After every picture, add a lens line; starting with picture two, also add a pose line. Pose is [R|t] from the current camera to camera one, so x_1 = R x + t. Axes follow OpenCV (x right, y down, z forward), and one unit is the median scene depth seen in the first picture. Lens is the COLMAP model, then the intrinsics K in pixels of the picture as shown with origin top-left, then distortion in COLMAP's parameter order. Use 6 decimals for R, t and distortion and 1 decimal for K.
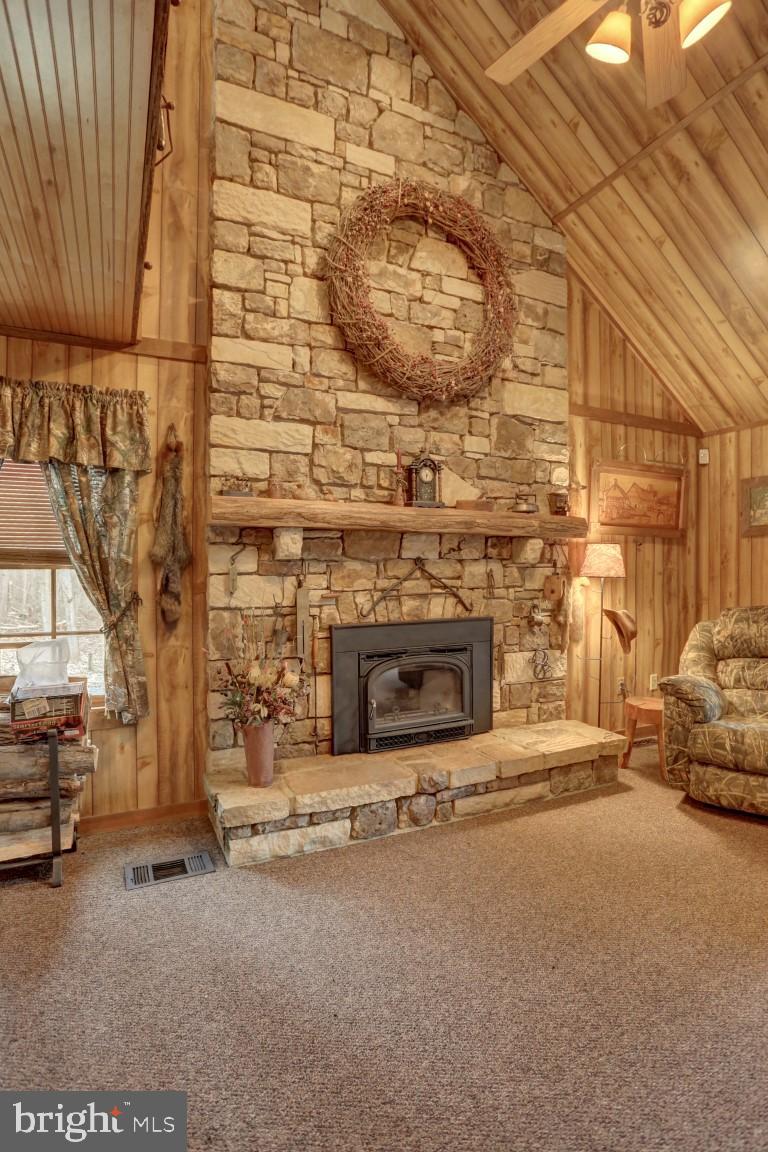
lens RADIAL K [[559.6, 0, 385.5], [0, 559.6, 565.8], [0, 0, 1]] dist [-0.078931, 0.032853]
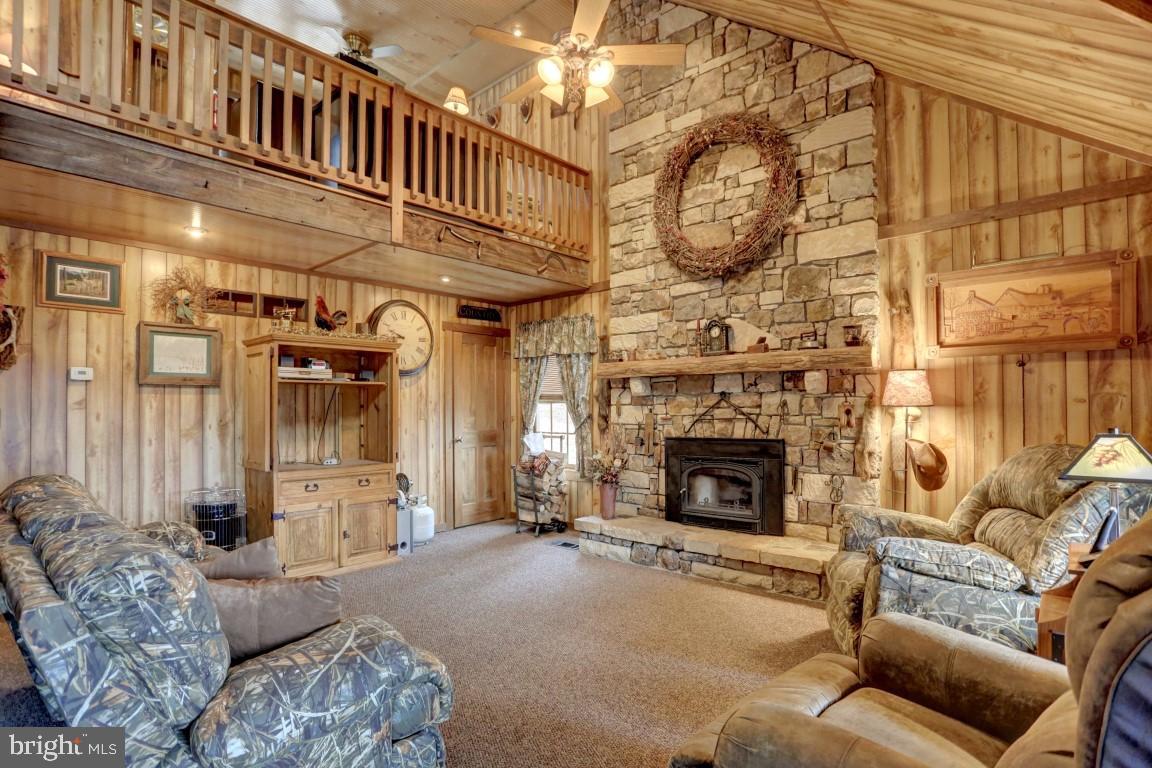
lens RADIAL K [[576.2, 0, 571.2], [0, 576.2, 379.2], [0, 0, 1]] dist [-0.086708, 0.042137]
pose [[0.376804, -0.043150, -0.925287, 1.230623], [0.018075, 0.999067, -0.039230, 0.002295], [0.926116, -0.001943, 0.377233, 0.132578]]
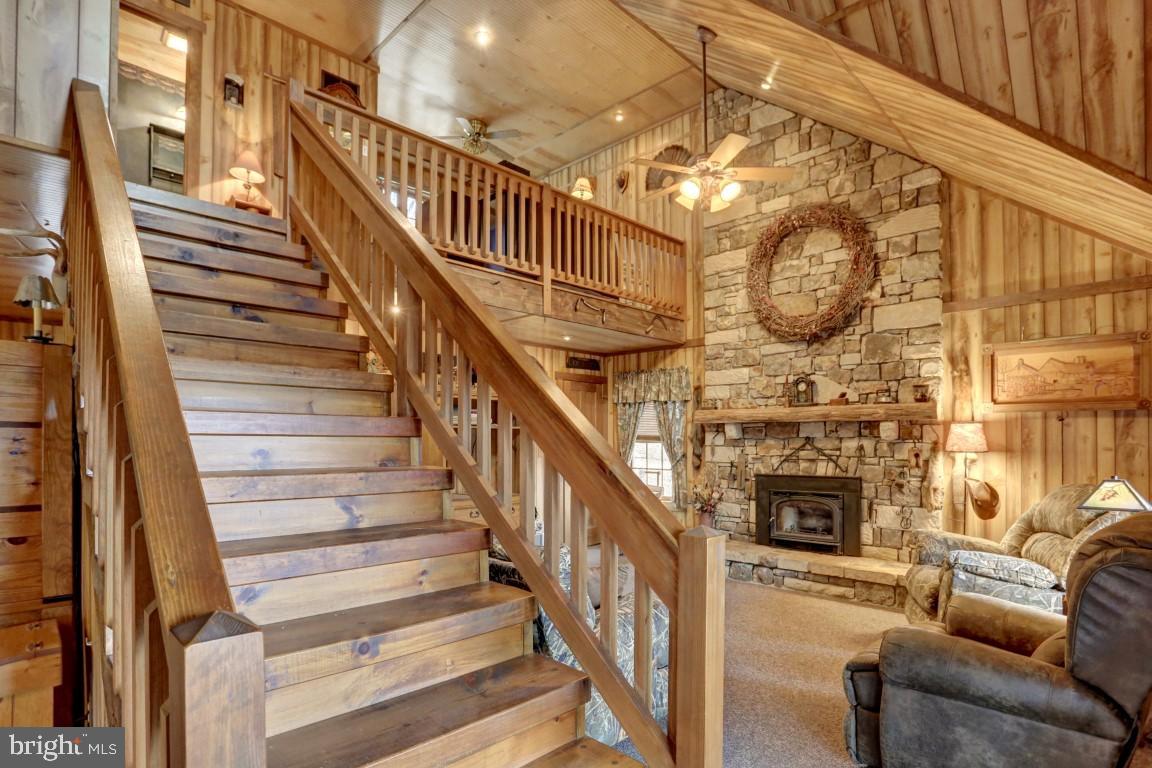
lens RADIAL K [[581.0, 0, 591.3], [0, 581.0, 412.0], [0, 0, 1]] dist [-0.083877, 0.041401]
pose [[0.350562, -0.038476, -0.935749, 1.427202], [0.011326, 0.999257, -0.036844, -0.032450], [0.936471, 0.002318, 0.350737, -0.179914]]
